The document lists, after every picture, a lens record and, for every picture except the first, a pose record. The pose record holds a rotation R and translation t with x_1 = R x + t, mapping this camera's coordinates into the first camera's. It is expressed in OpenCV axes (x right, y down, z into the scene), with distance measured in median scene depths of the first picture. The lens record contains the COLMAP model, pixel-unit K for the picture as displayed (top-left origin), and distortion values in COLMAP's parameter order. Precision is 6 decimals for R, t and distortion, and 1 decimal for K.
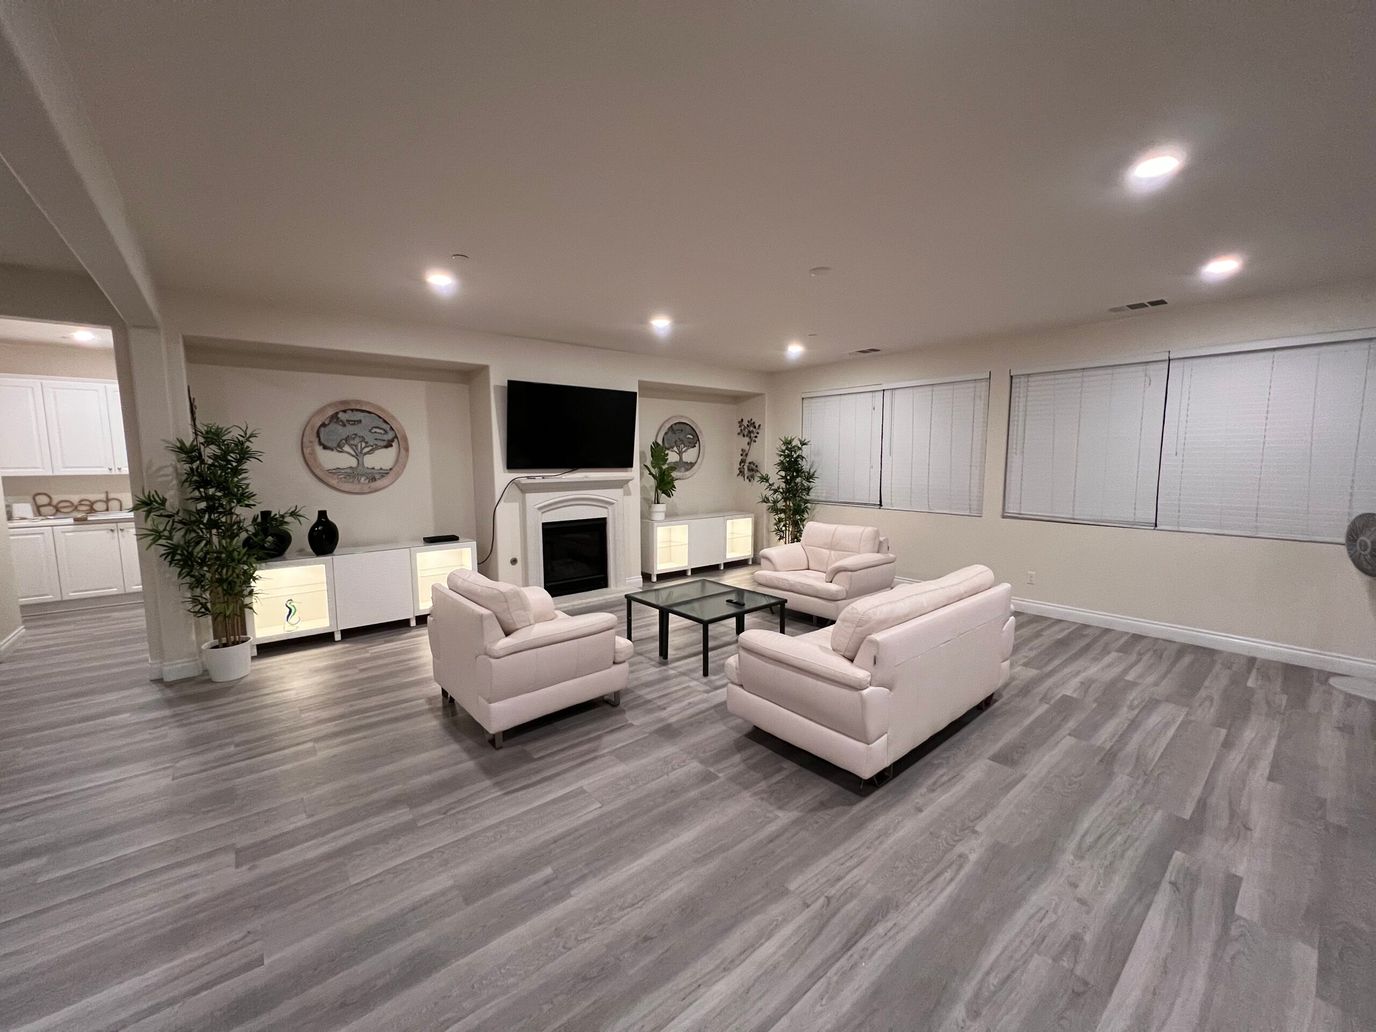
lens RADIAL K [[547.5, 0, 688.0], [0, 547.5, 516.0], [0, 0, 1]] dist [-0.000697, -0.000117]
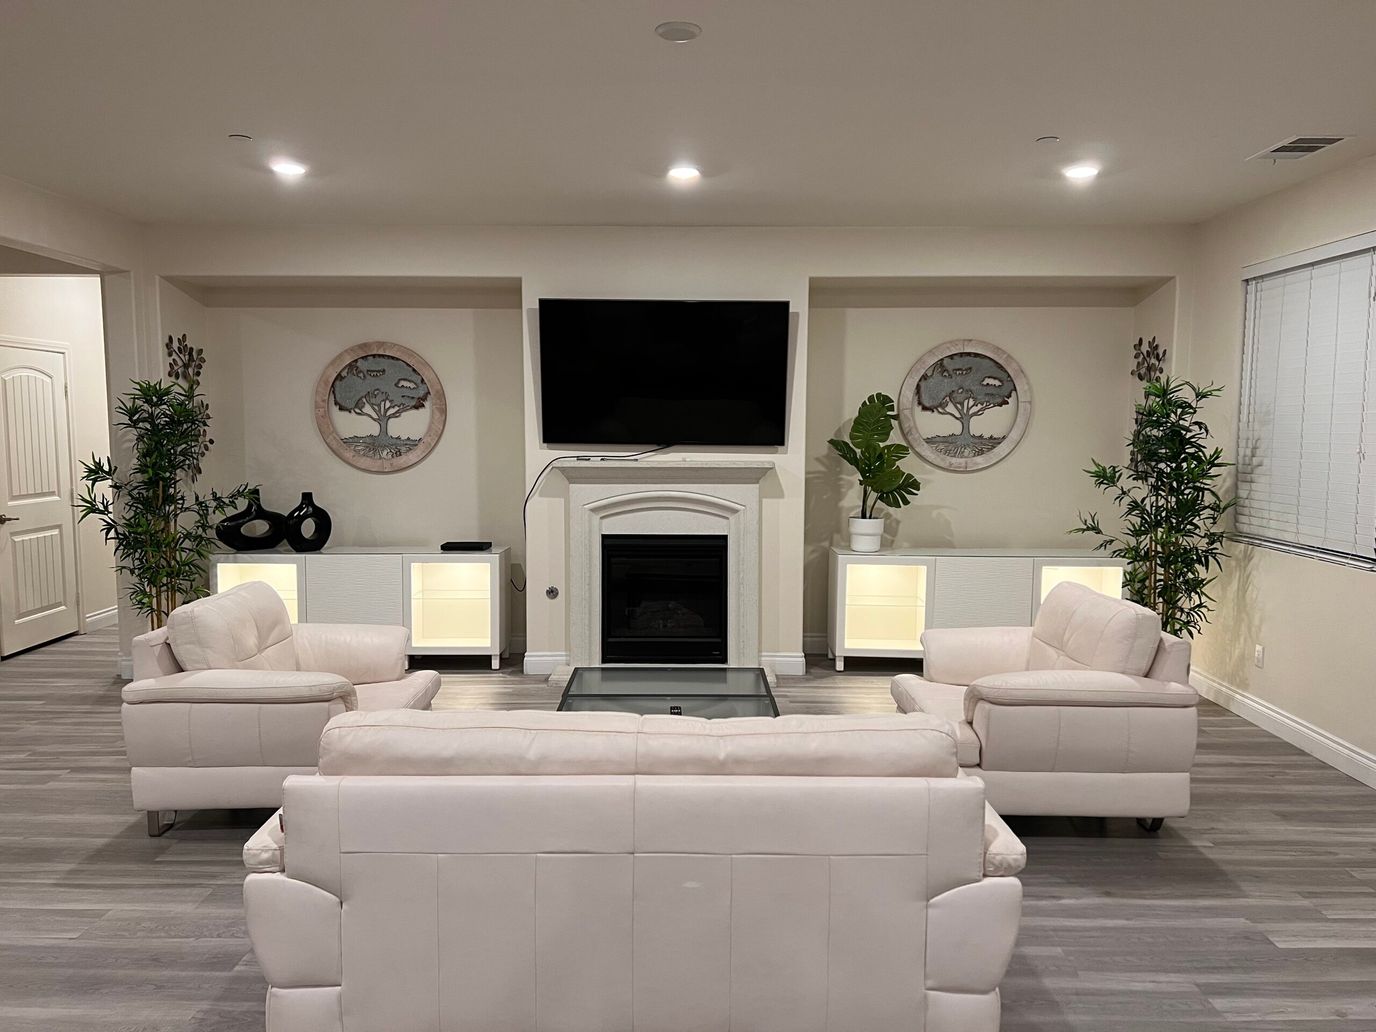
lens RADIAL K [[1027.5, 0, 688.0], [0, 1027.5, 516.0], [0, 0, 1]] dist [0.075220, -0.087186]
pose [[0.760662, 0.064692, -0.645916, 0.571025], [-0.076596, 0.997015, 0.009654, -0.027682], [0.644613, 0.042131, 0.763347, 0.227745]]
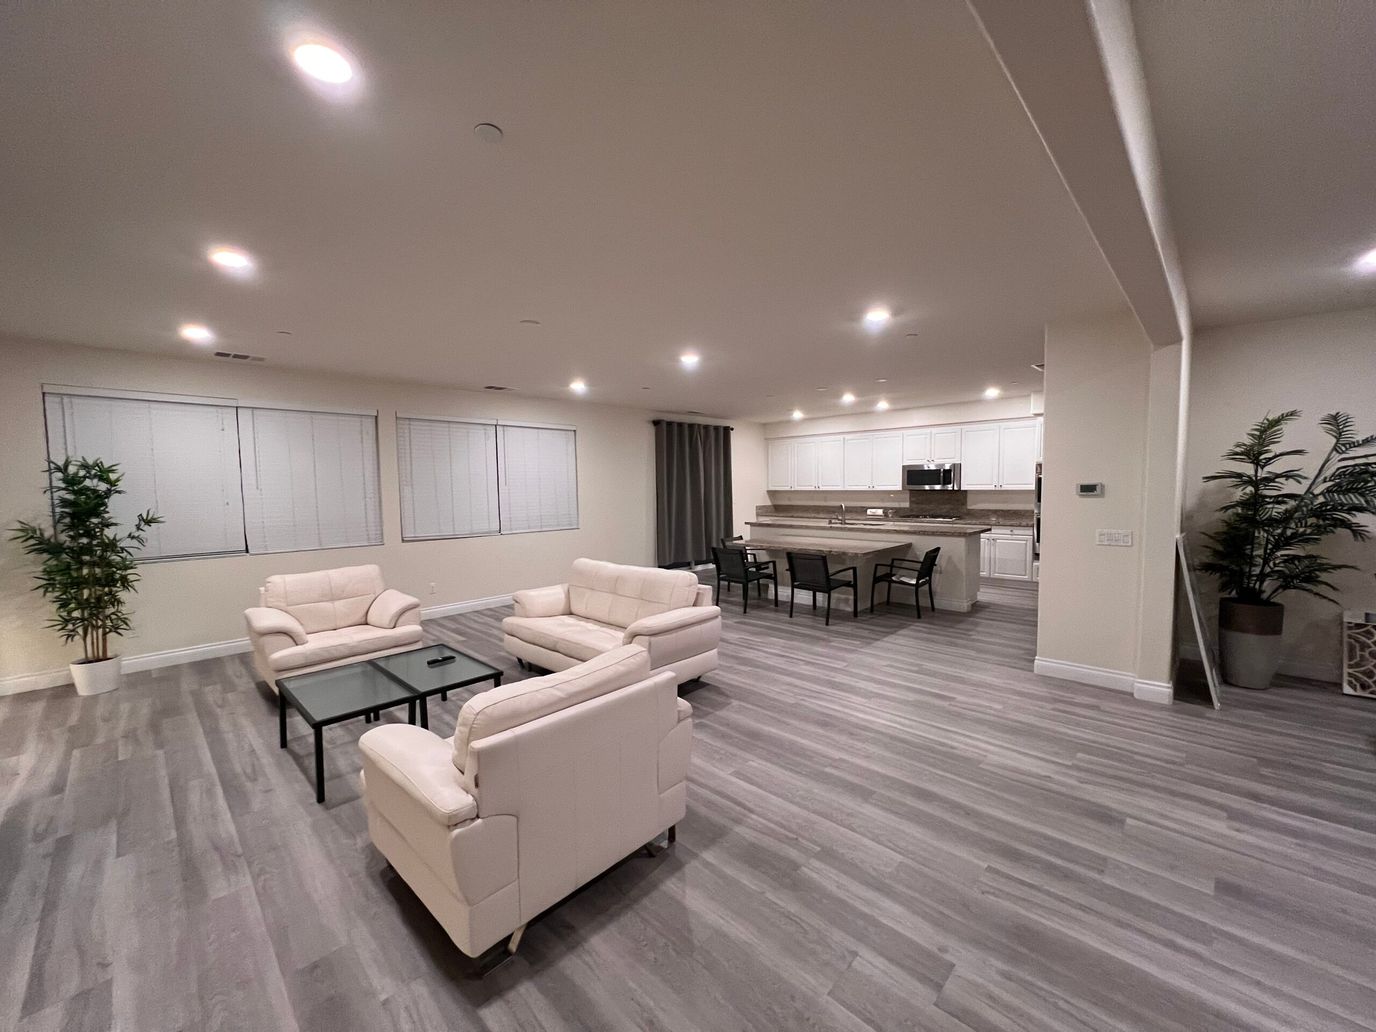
lens RADIAL K [[547.5, 0, 688.0], [0, 547.5, 516.0], [0, 0, 1]] dist [-0.000697, -0.000117]
pose [[-0.101673, -0.054040, 0.993349, -0.633950], [0.121944, 0.990316, 0.066357, -0.056969], [-0.987316, 0.127879, -0.094098, 0.558985]]
